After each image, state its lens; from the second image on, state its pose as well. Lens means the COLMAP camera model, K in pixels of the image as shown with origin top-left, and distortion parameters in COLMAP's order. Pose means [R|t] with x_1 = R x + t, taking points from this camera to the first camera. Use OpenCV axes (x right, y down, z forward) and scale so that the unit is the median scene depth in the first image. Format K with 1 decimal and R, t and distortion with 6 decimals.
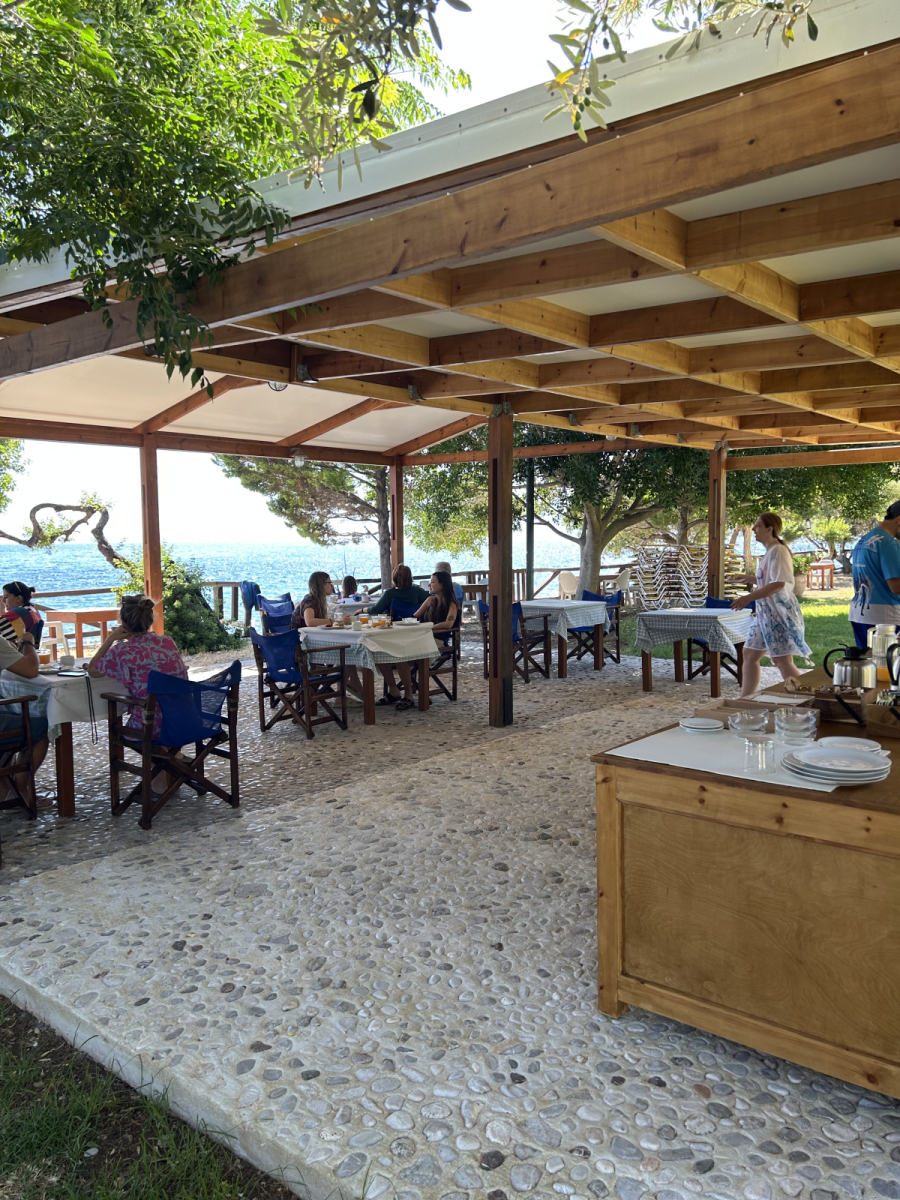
lens RADIAL K [[943.3, 0, 456.0], [0, 943.3, 601.0], [0, 0, 1]] dist [0.048299, -0.042065]
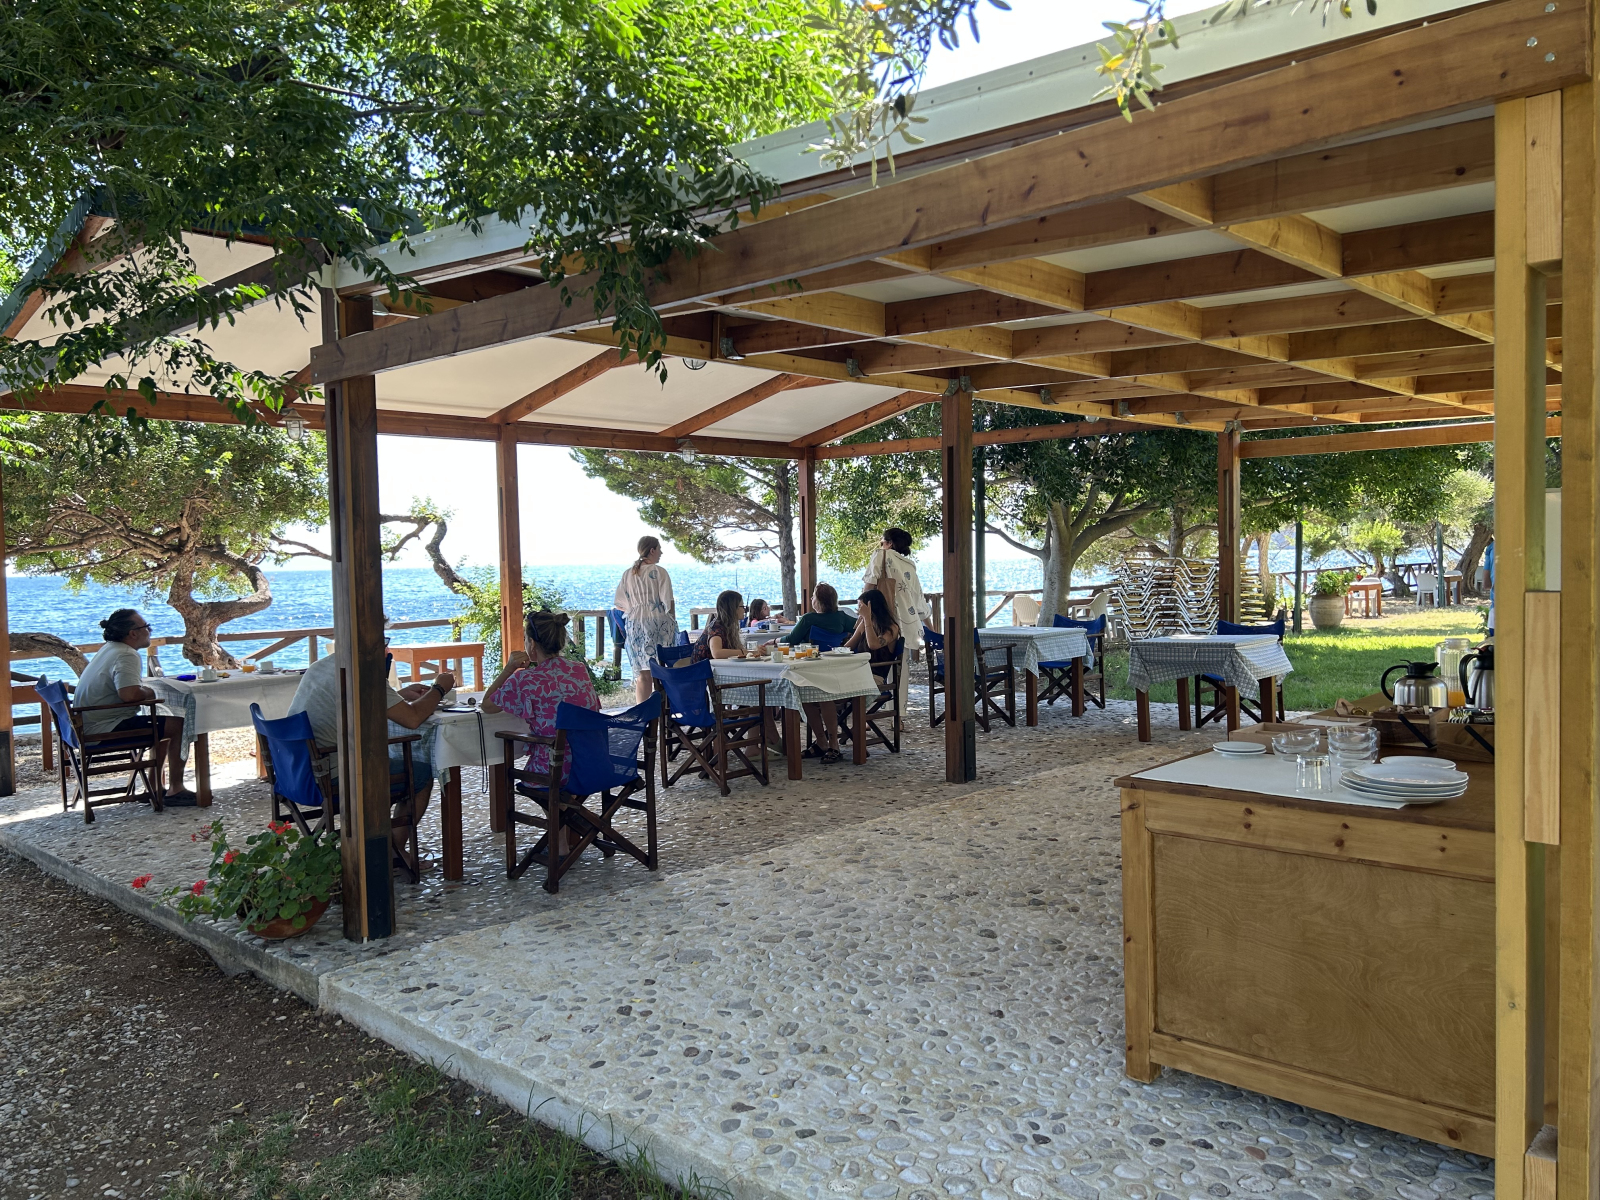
lens RADIAL K [[1257.7, 0, 798.2], [0, 1257.7, 600.3], [0, 0, 1]] dist [0.048299, -0.042065]
pose [[0.998619, -0.008733, -0.051803, -0.054857], [0.007077, 0.999461, -0.032066, 0.021378], [0.052055, 0.031656, 0.998142, -0.116784]]
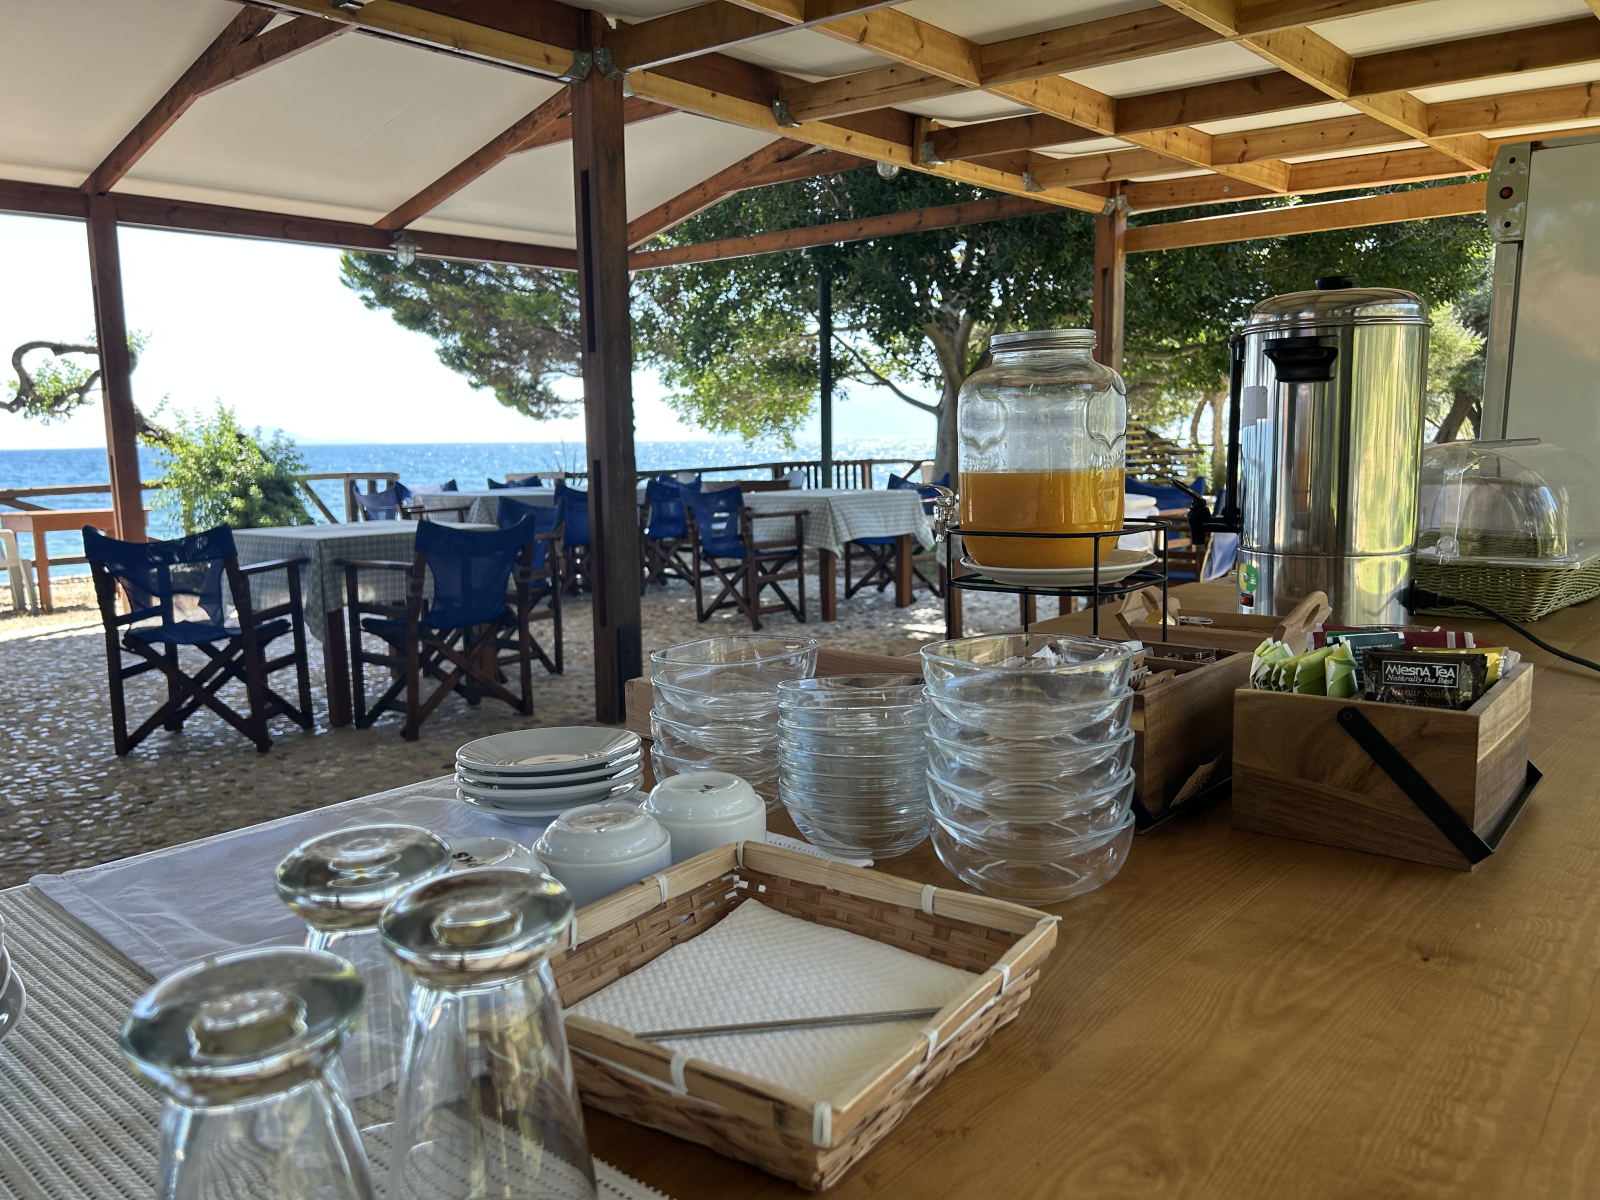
lens RADIAL K [[1257.7, 0, 785.5], [0, 1257.7, 600.5], [0, 0, 1]] dist [0.048299, -0.042065]
pose [[0.998975, 0.000197, -0.045270, 0.288867], [0.002745, 0.997887, 0.064912, 0.040964], [0.045187, -0.064970, 0.996864, 0.567039]]
